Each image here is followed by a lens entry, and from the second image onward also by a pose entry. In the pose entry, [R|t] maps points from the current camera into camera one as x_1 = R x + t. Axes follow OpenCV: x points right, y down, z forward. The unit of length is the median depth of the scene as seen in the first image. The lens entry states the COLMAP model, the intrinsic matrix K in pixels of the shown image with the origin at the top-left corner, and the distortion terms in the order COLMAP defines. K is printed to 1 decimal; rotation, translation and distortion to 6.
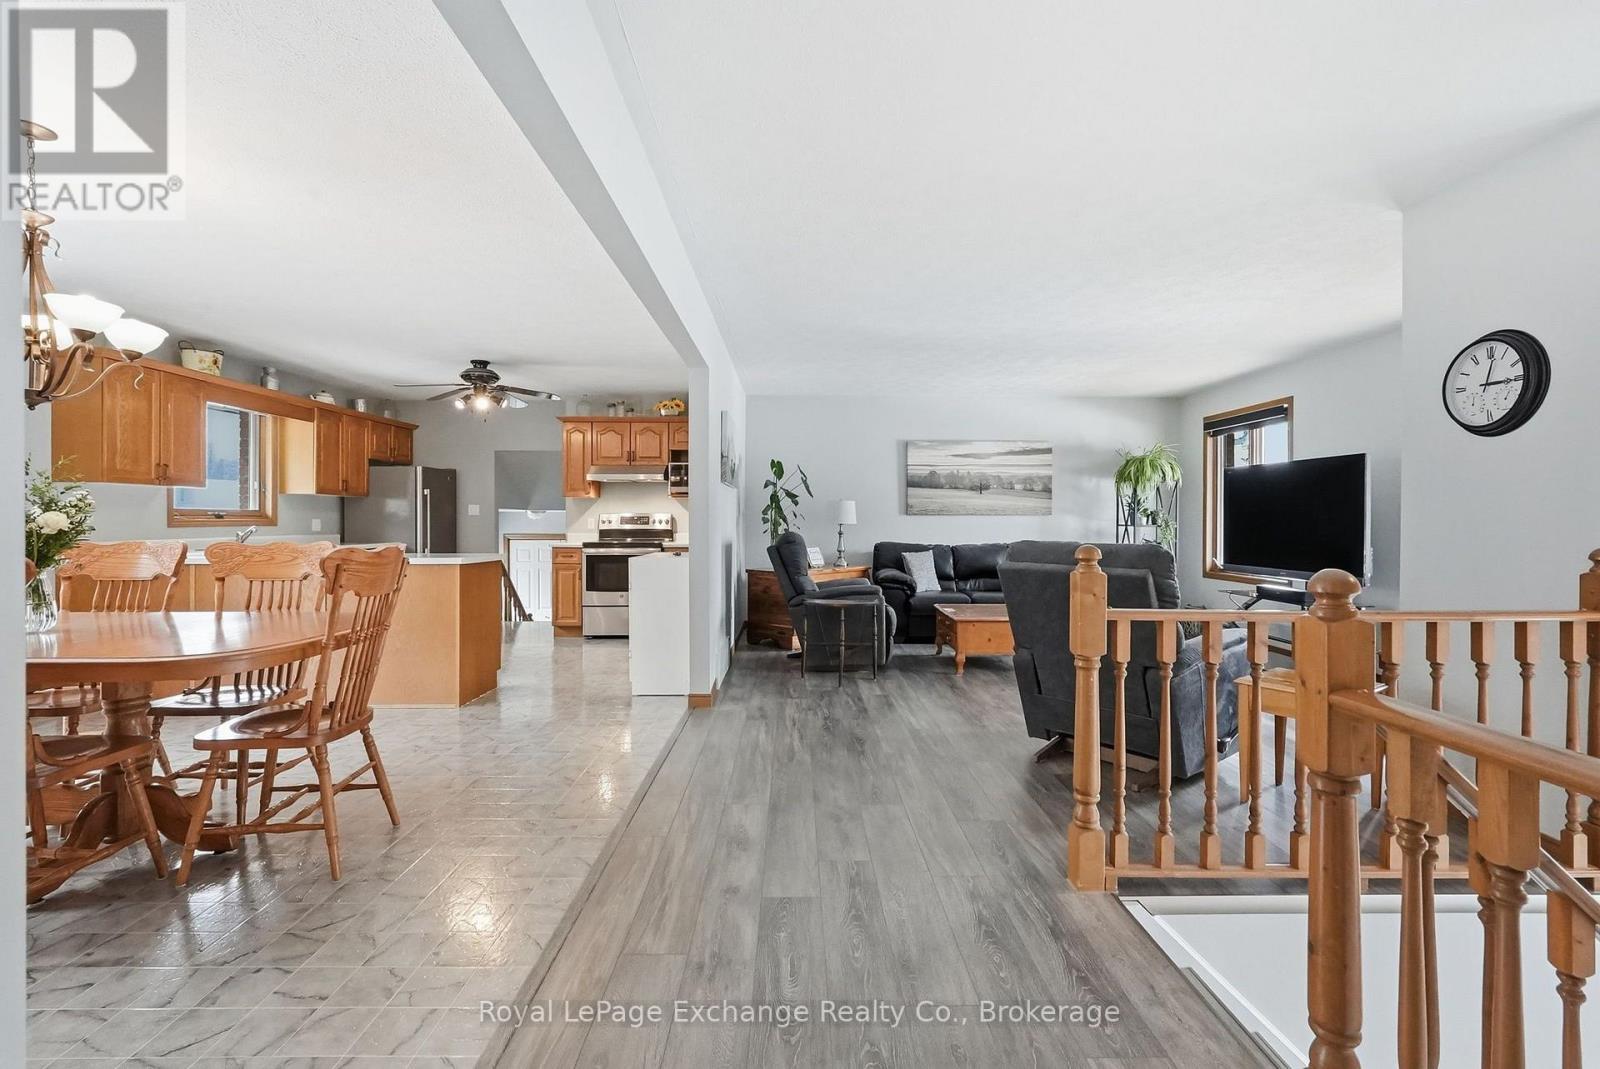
lens RADIAL K [[723.2, 0, 796.2], [0, 723.2, 522.0], [0, 0, 1]] dist [-0.004334, 0.002822]
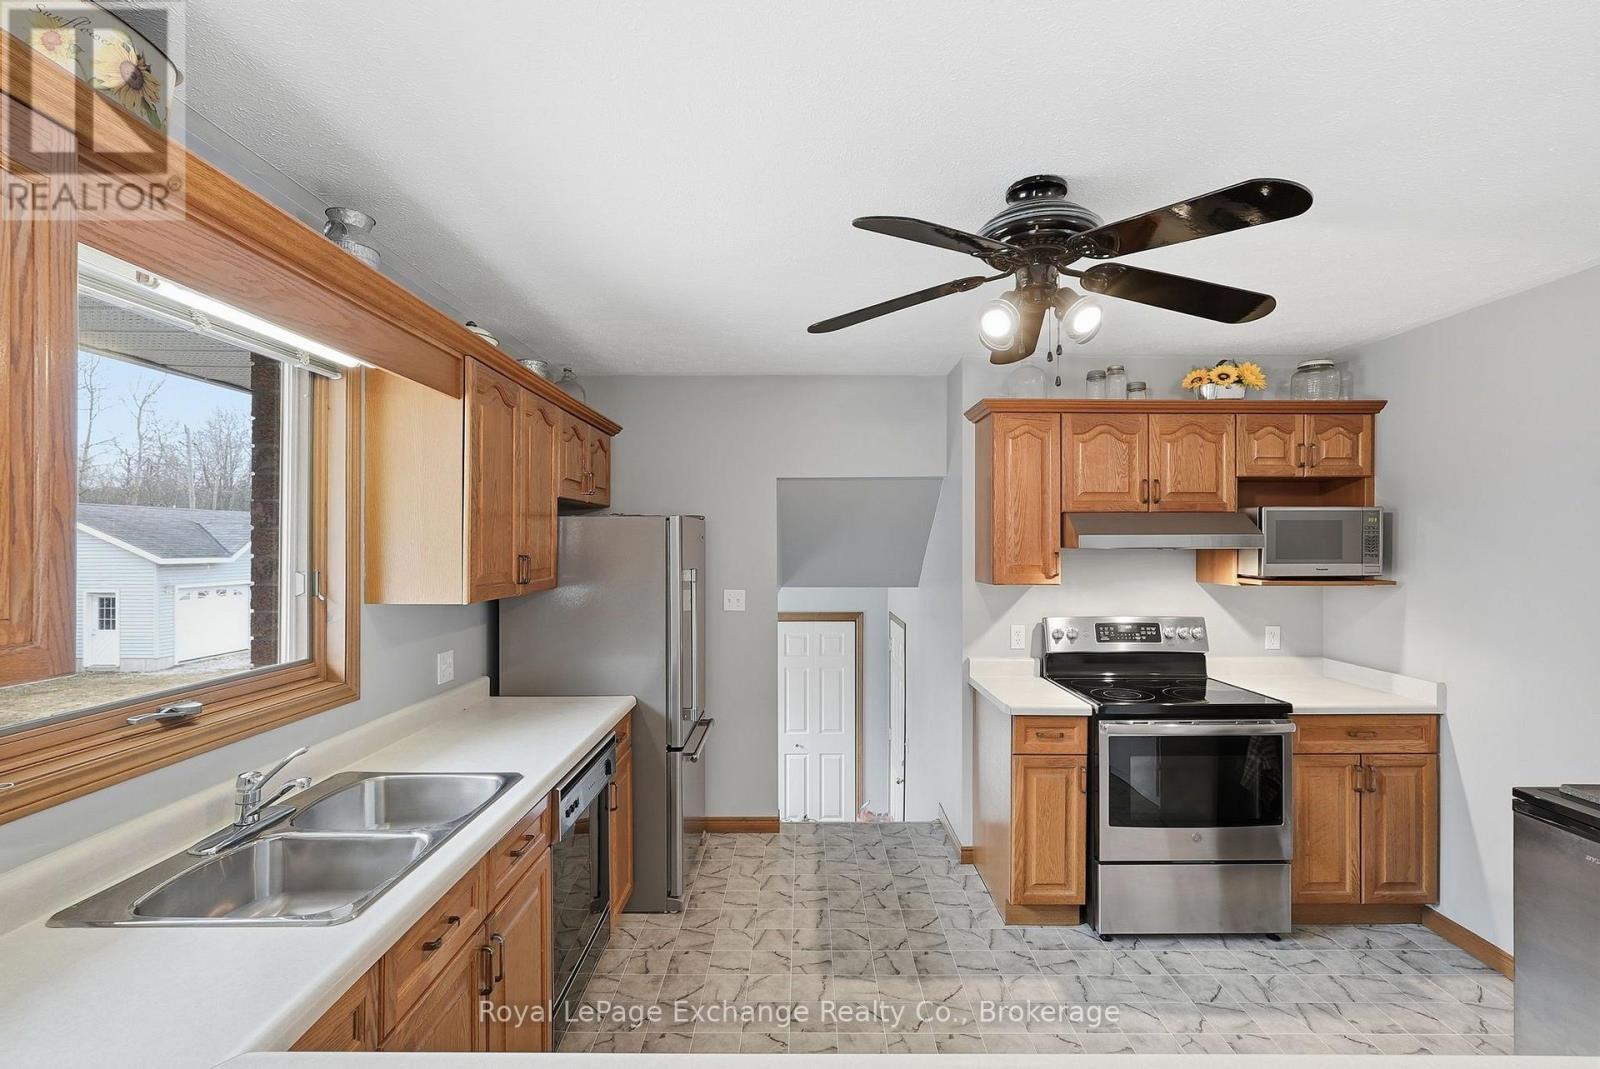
lens RADIAL K [[723.2, 0, 805.0], [0, 723.2, 545.3], [0, 0, 1]] dist [-0.004334, 0.002822]
pose [[0.999979, -0.000054, -0.006418, -0.497805], [0.000042, 0.999998, -0.001890, -0.065923], [0.006418, 0.001890, 0.999978, 0.648469]]
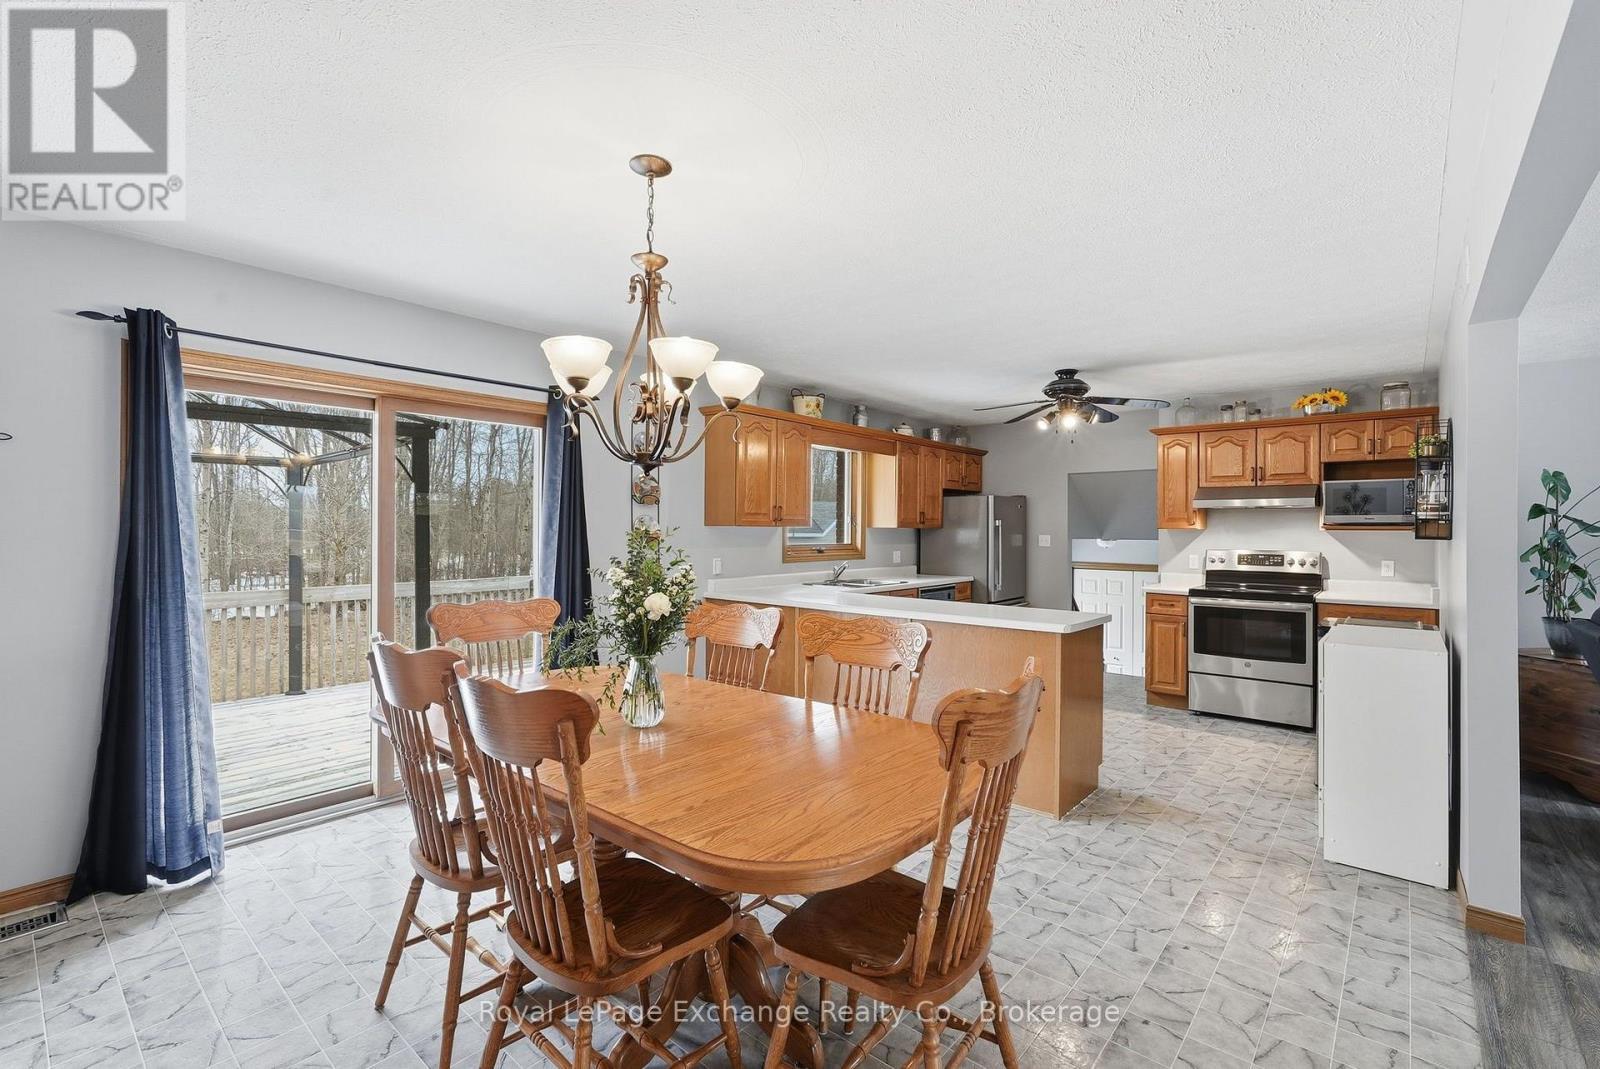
lens RADIAL K [[723.2, 0, 803.5], [0, 723.2, 523.2], [0, 0, 1]] dist [-0.004334, 0.002822]
pose [[0.761106, -0.001910, -0.648625, -0.117591], [-0.008618, 0.999878, -0.013057, -0.030611], [0.648570, 0.015528, 0.760996, 0.158850]]
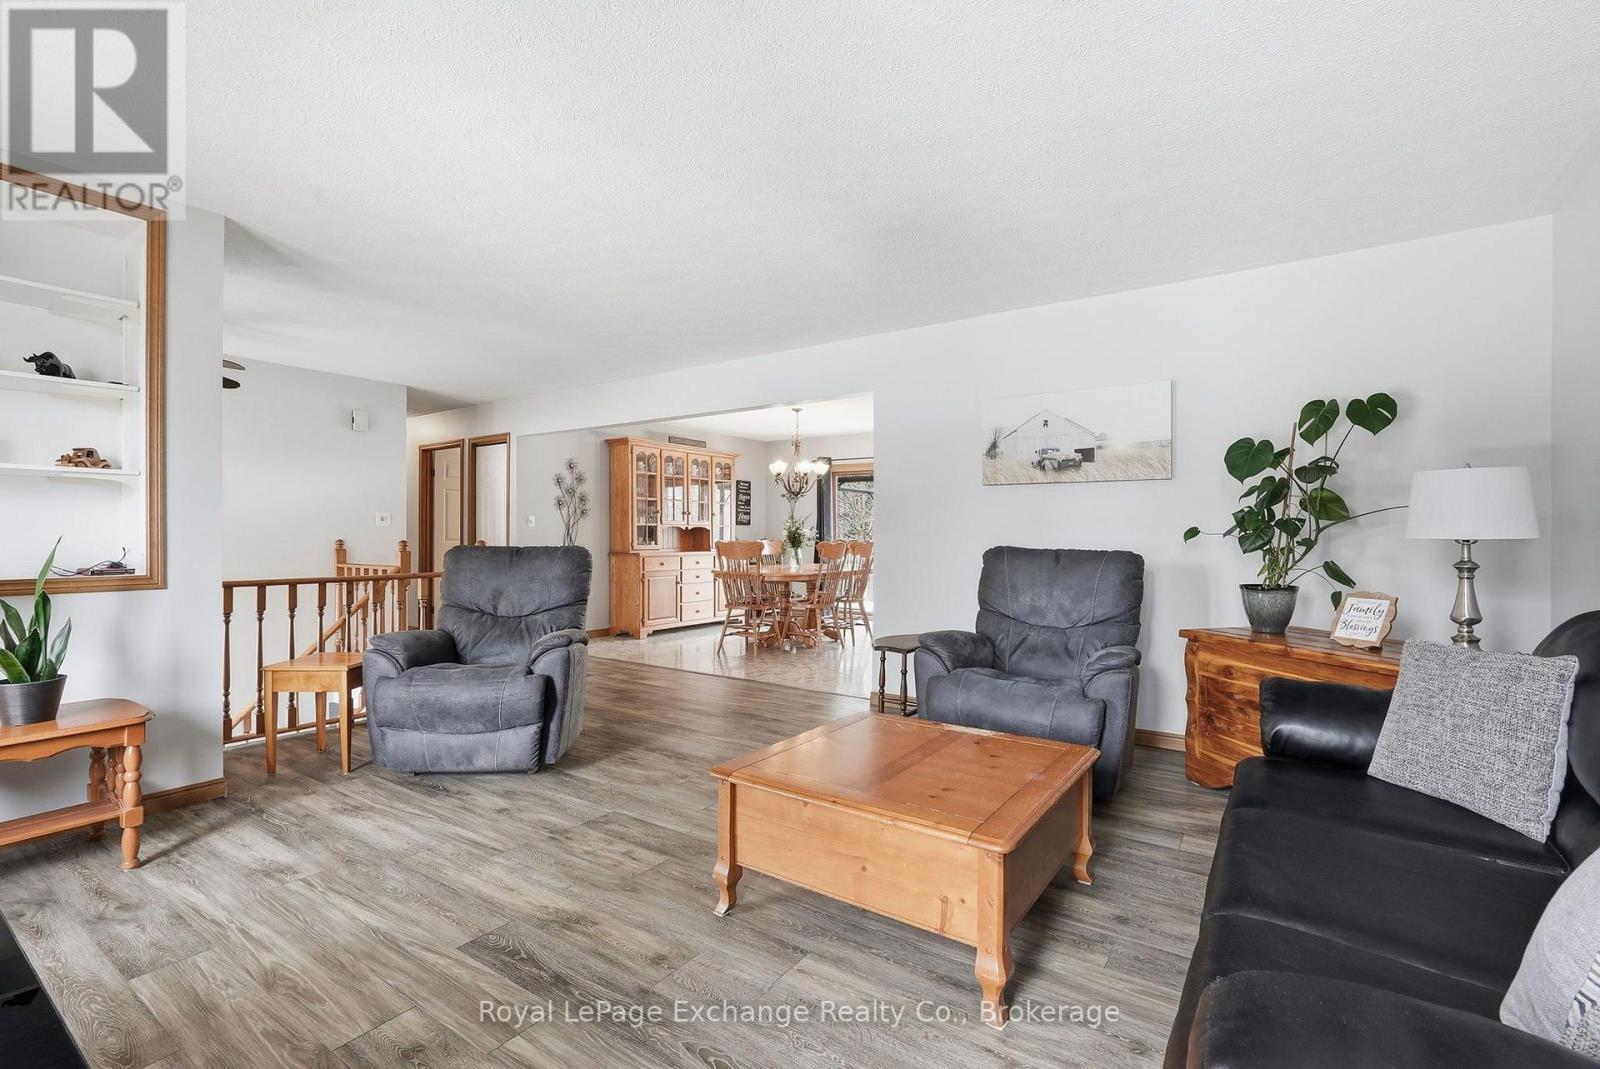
lens RADIAL K [[723.2, 0, 797.7], [0, 723.2, 535.7], [0, 0, 1]] dist [-0.004334, 0.002822]
pose [[-0.577261, -0.000896, -0.816559, 0.596311], [-0.010140, 0.999930, 0.006071, -0.000489], [0.816497, 0.011784, -0.577230, 1.079726]]
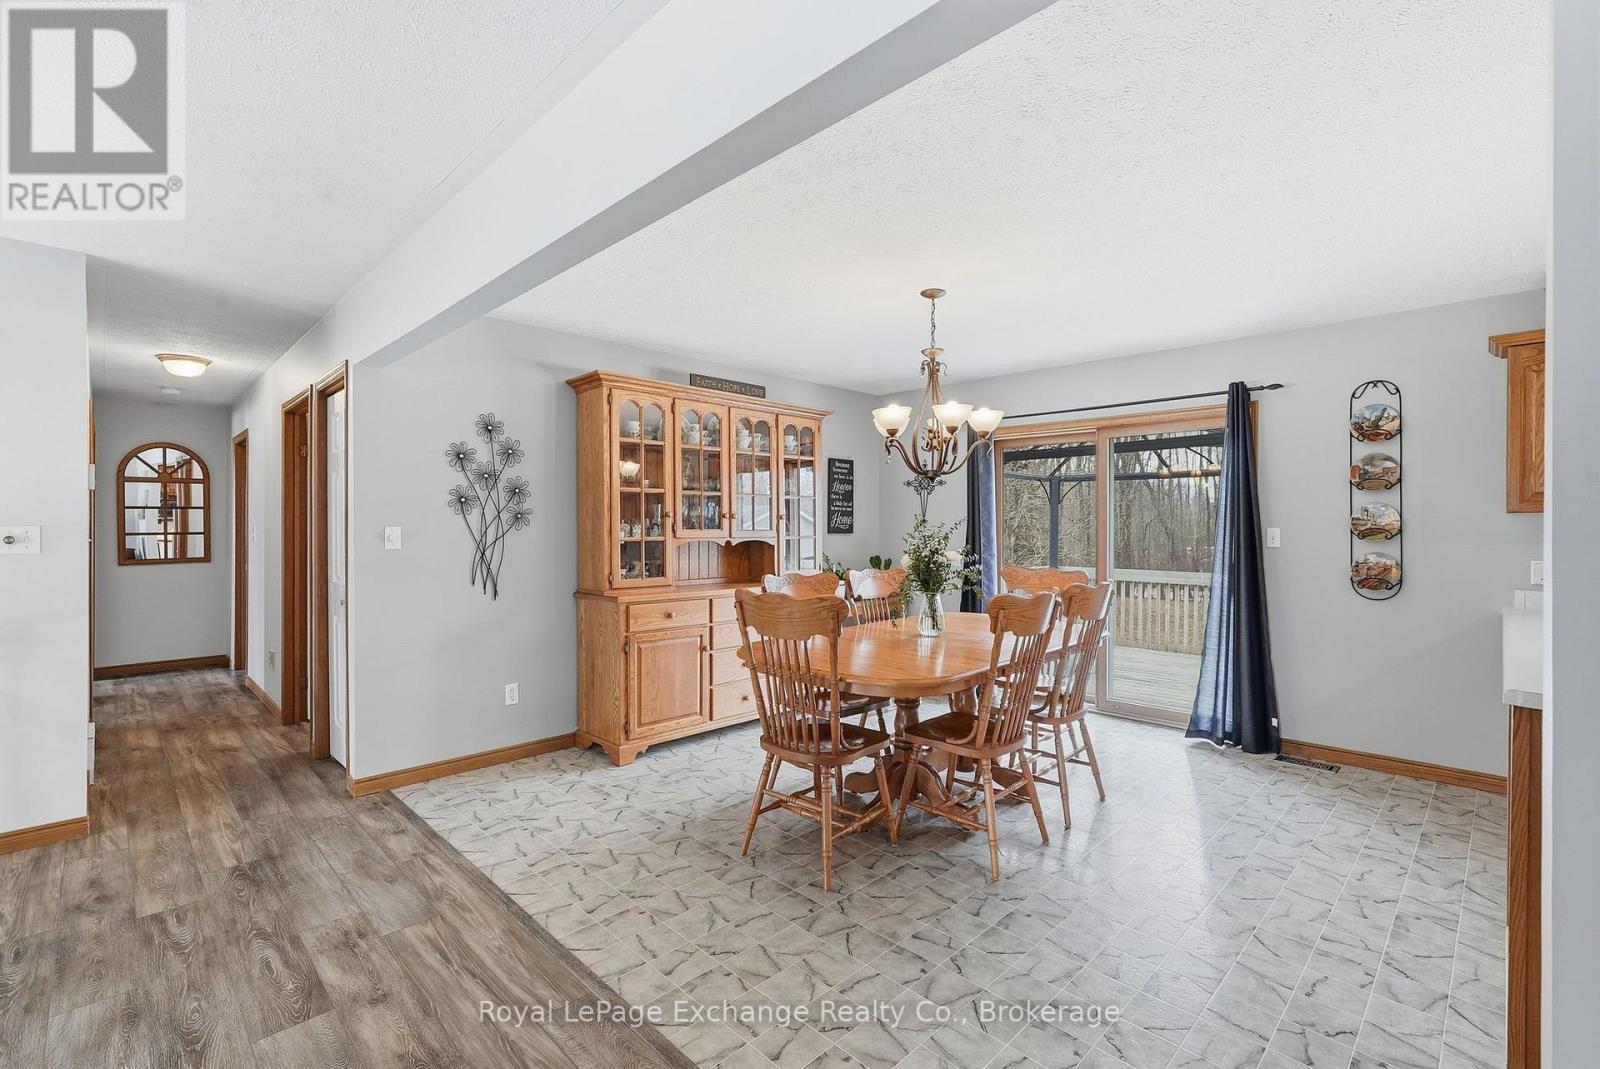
lens RADIAL K [[723.2, 0, 801.0], [0, 723.2, 536.6], [0, 0, 1]] dist [-0.004334, 0.002822]
pose [[-0.713052, 0.007173, -0.701074, 0.069299], [-0.007639, 0.999809, 0.017998, -0.025735], [0.701069, 0.018189, -0.712861, 0.703959]]
